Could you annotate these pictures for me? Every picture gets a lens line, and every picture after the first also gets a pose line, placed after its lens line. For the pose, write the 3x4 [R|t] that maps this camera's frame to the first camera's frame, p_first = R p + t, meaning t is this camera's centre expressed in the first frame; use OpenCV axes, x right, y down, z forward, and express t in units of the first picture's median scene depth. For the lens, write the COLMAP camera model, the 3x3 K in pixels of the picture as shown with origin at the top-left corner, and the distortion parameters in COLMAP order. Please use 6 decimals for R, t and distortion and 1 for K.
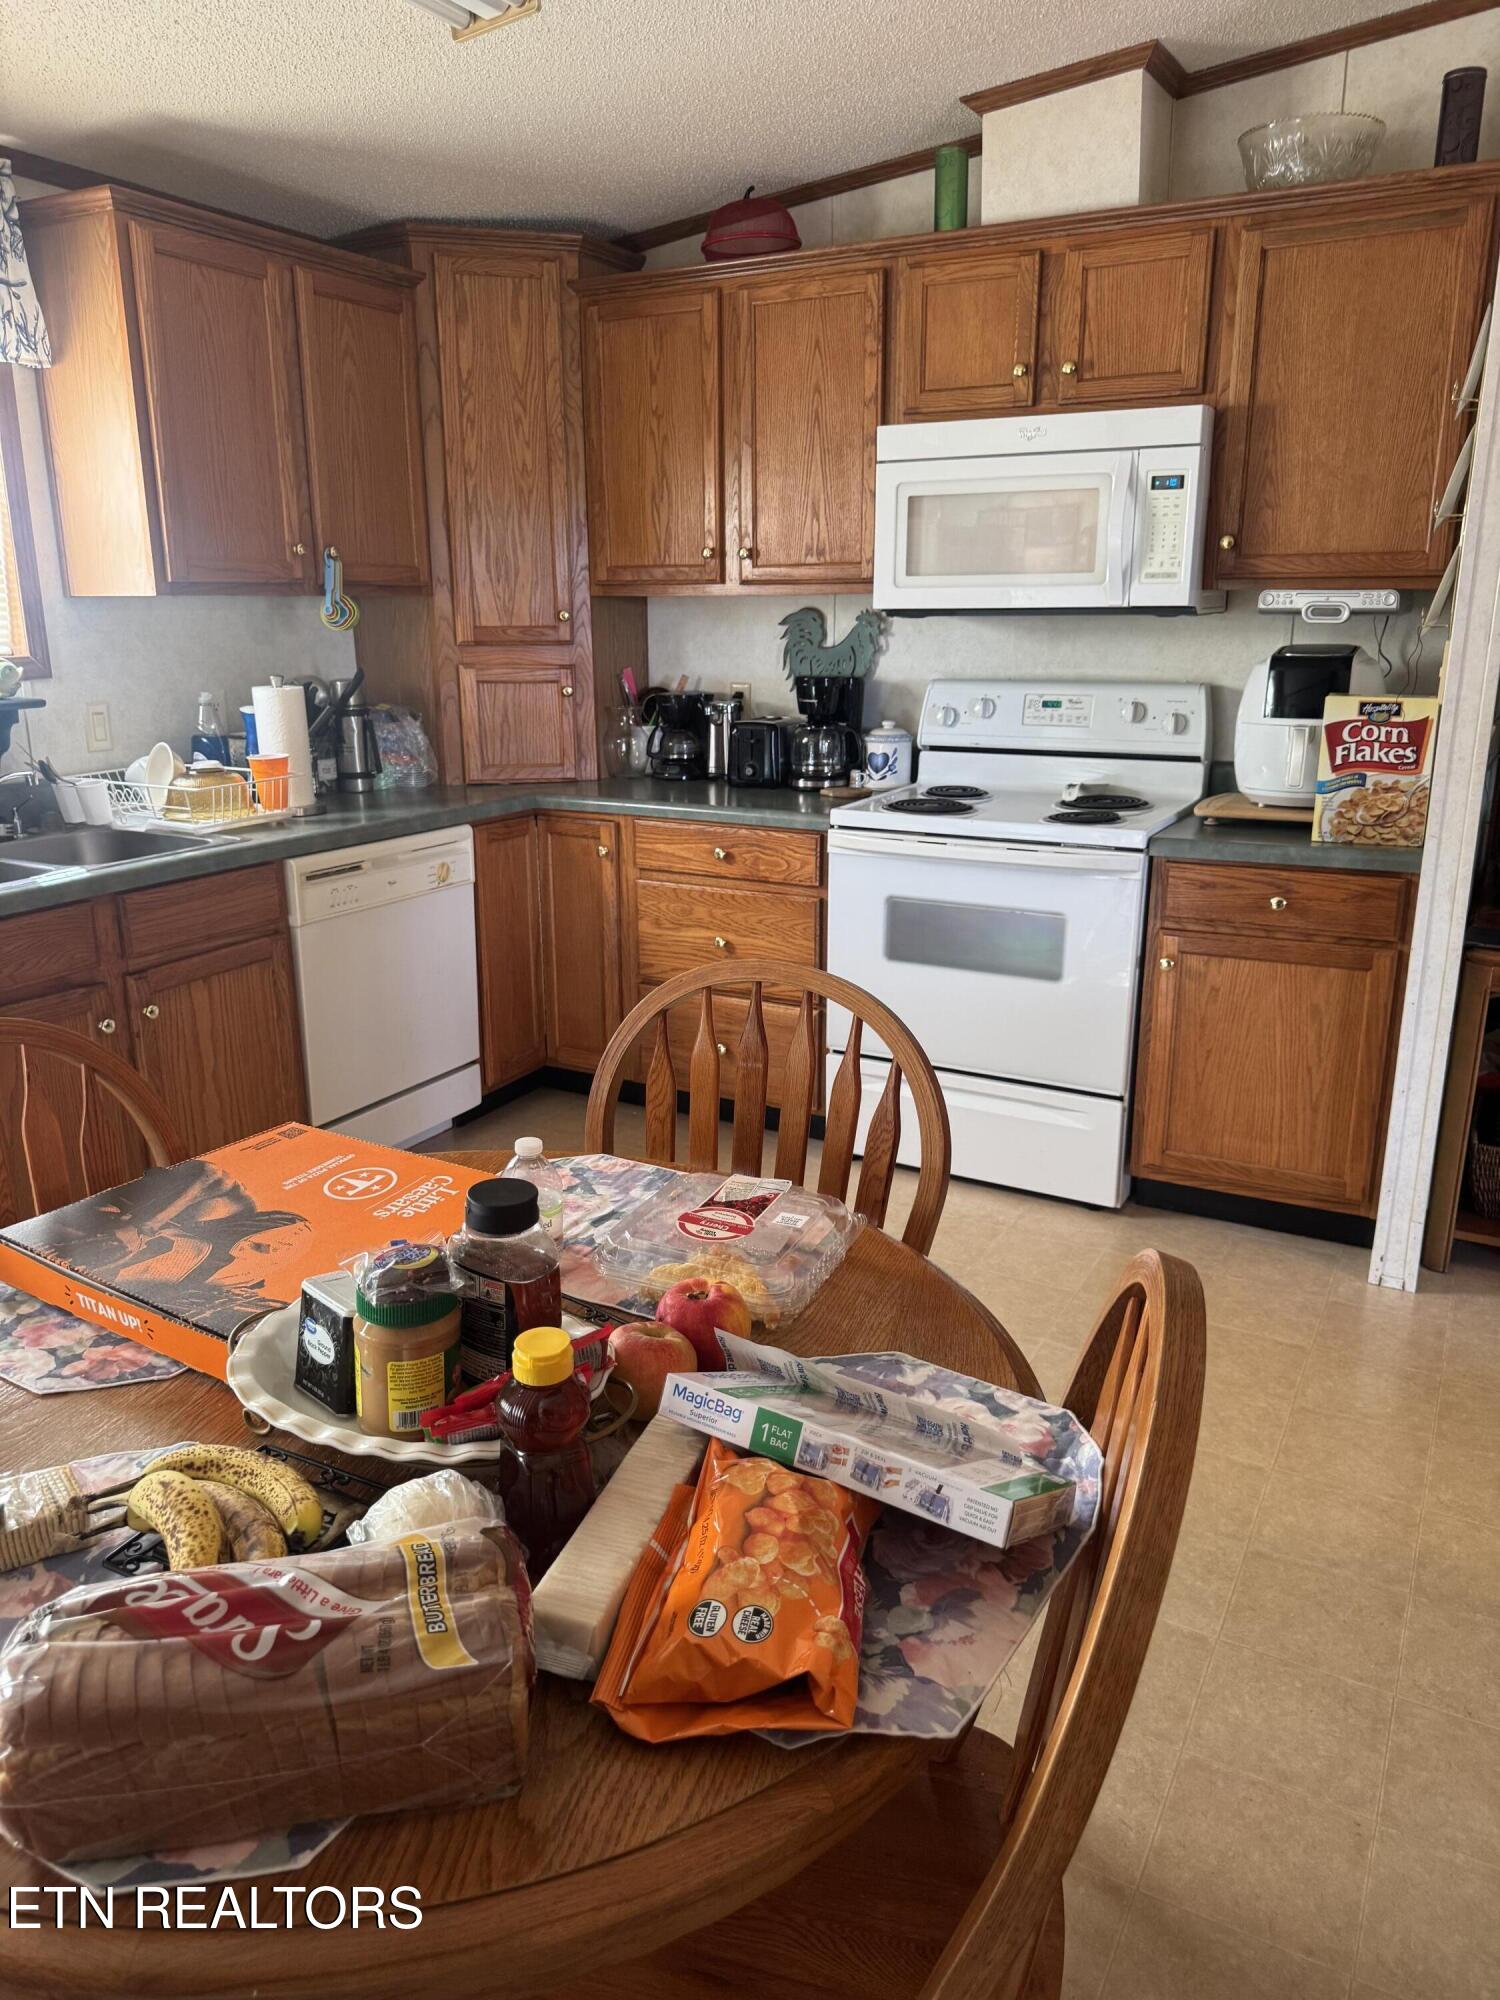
lens RADIAL K [[1422.6, 0, 714.9], [0, 1422.6, 1035.0], [0, 0, 1]] dist [0.031086, -0.045311]
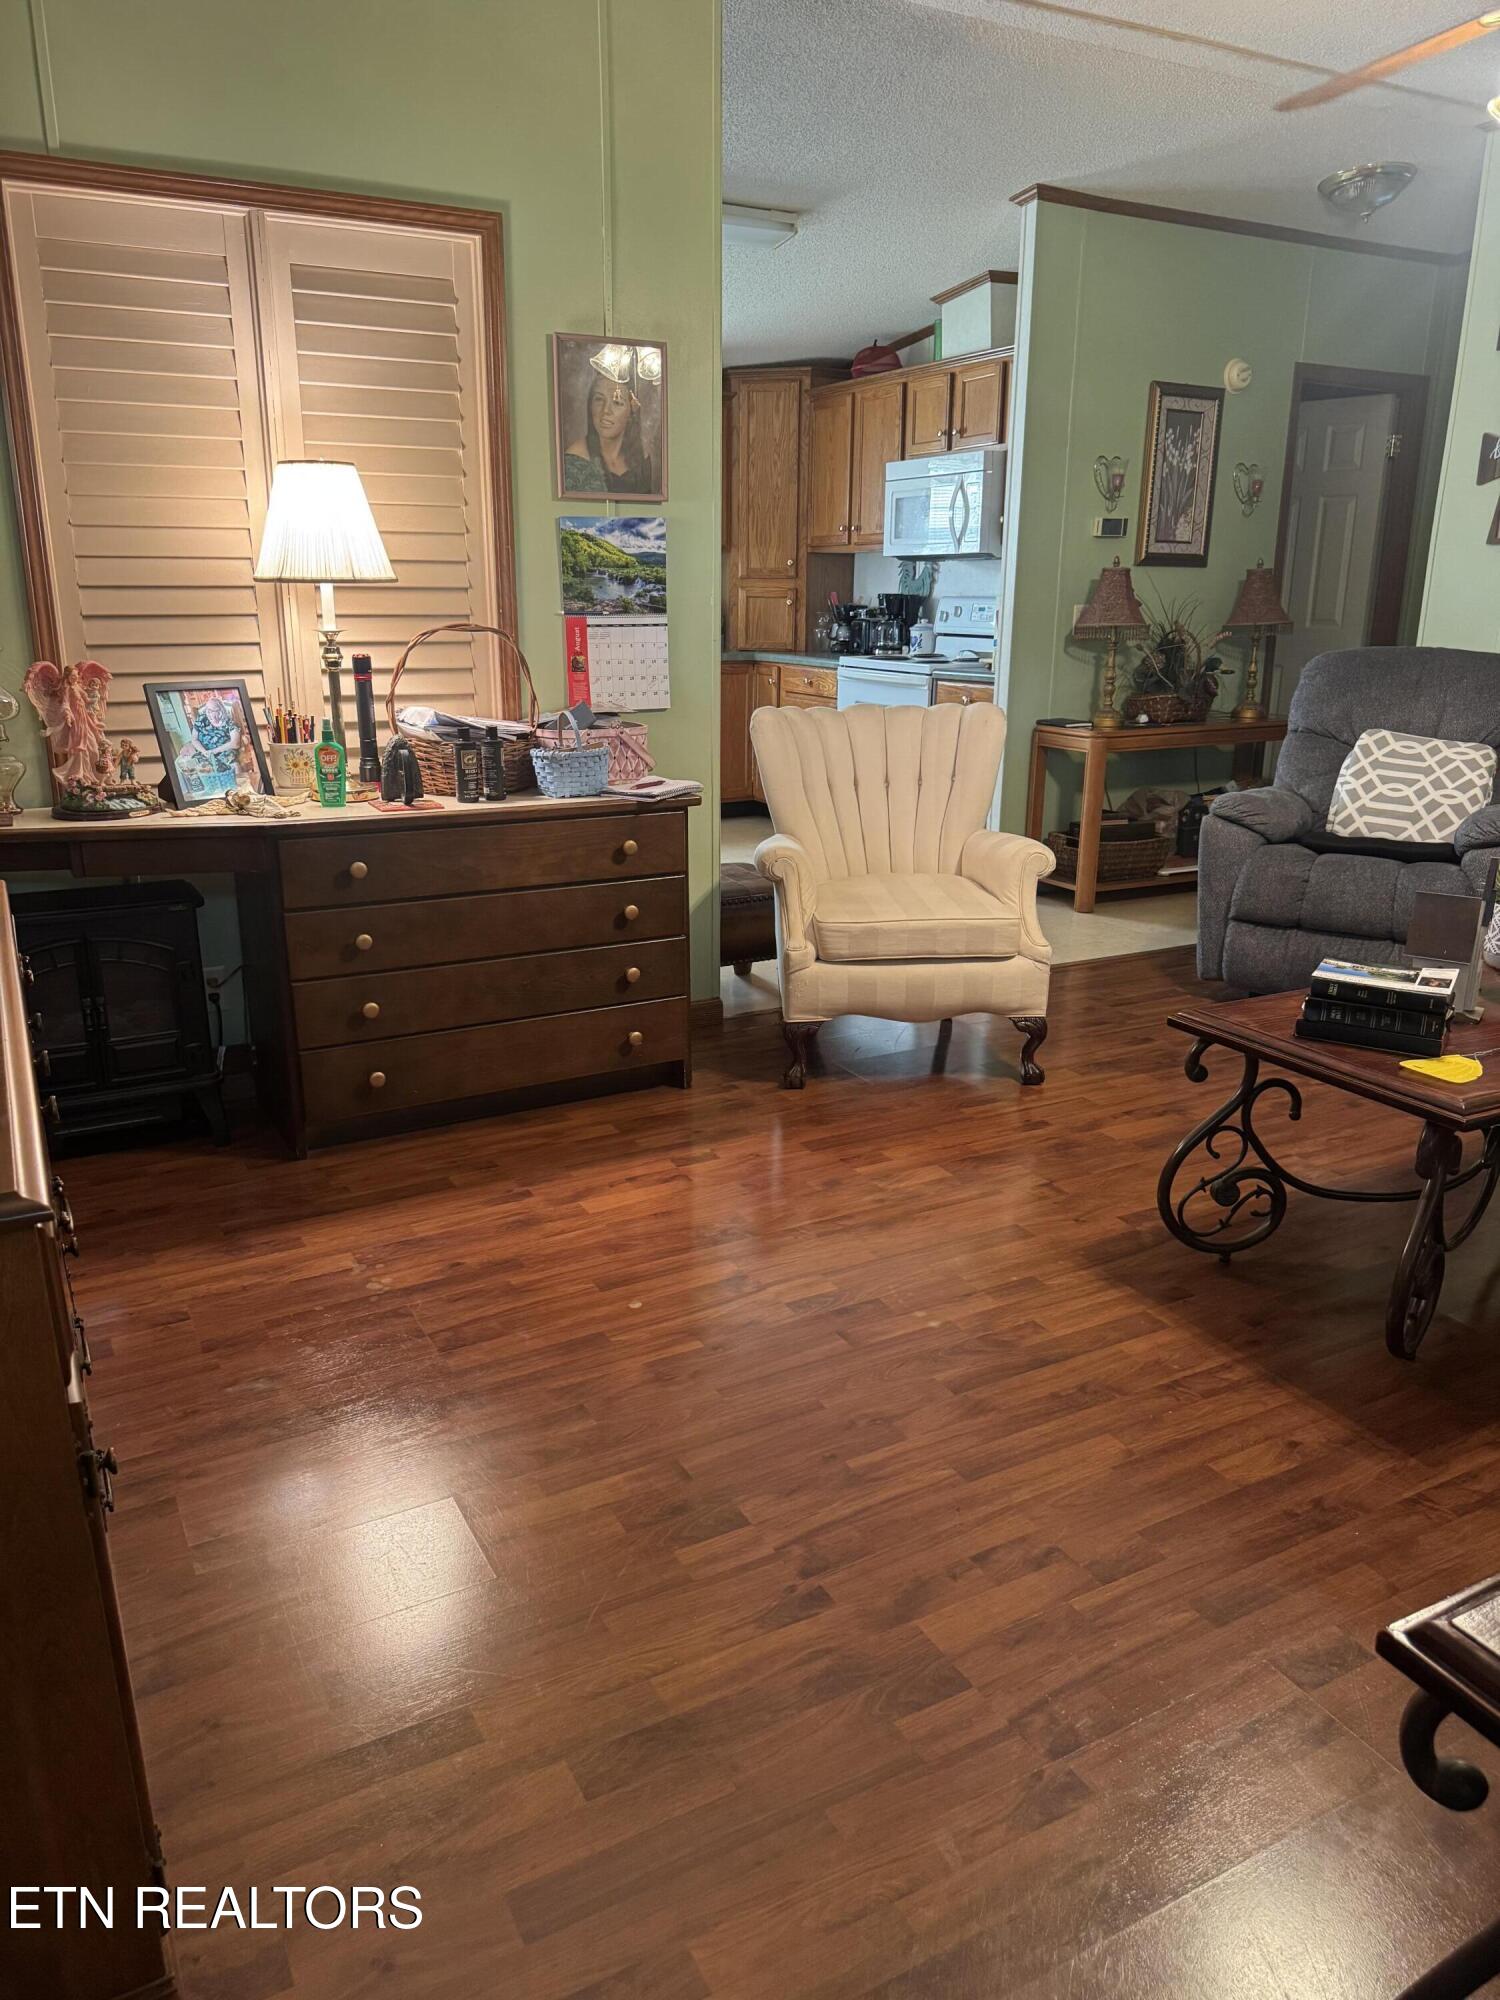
lens RADIAL K [[1422.6, 0, 741.9], [0, 1422.6, 997.7], [0, 0, 1]] dist [0.031086, -0.045311]
pose [[0.844710, 0.157471, -0.511535, 1.019316], [-0.165092, 0.985796, 0.030847, 0.260420], [0.509126, 0.058394, 0.858709, -0.714757]]
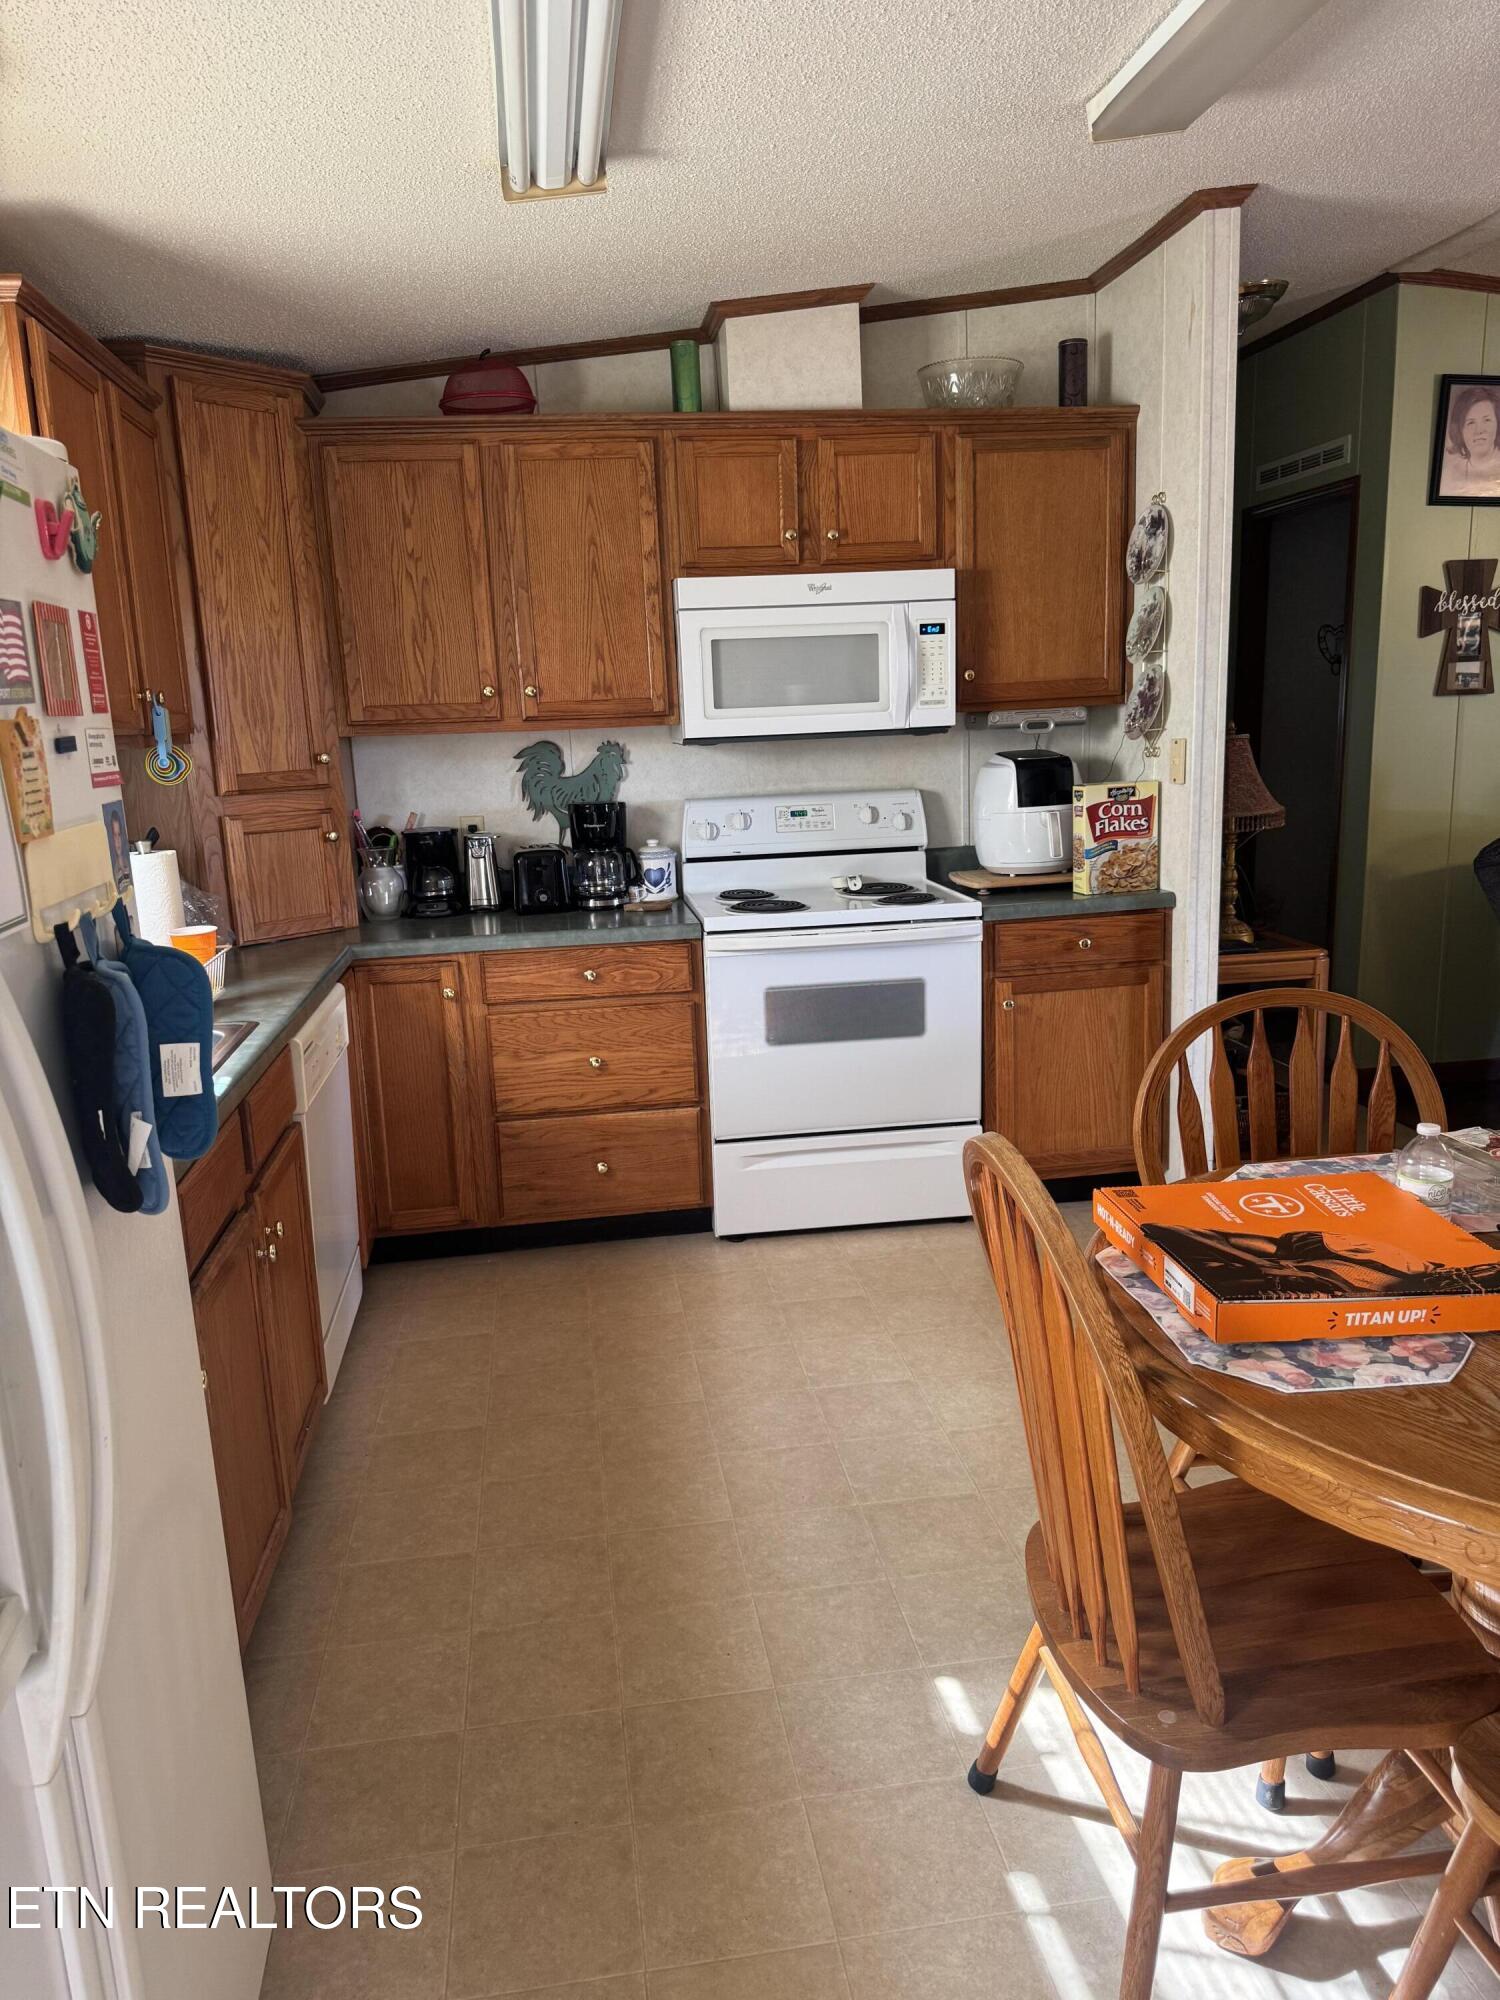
lens RADIAL K [[1422.6, 0, 718.0], [0, 1422.6, 1057.4], [0, 0, 1]] dist [0.031086, -0.045311]
pose [[0.798352, -0.167331, 0.578476, -0.540127], [0.210388, 0.977589, -0.007575, -0.043184], [-0.564244, 0.127752, 0.815664, 0.118483]]
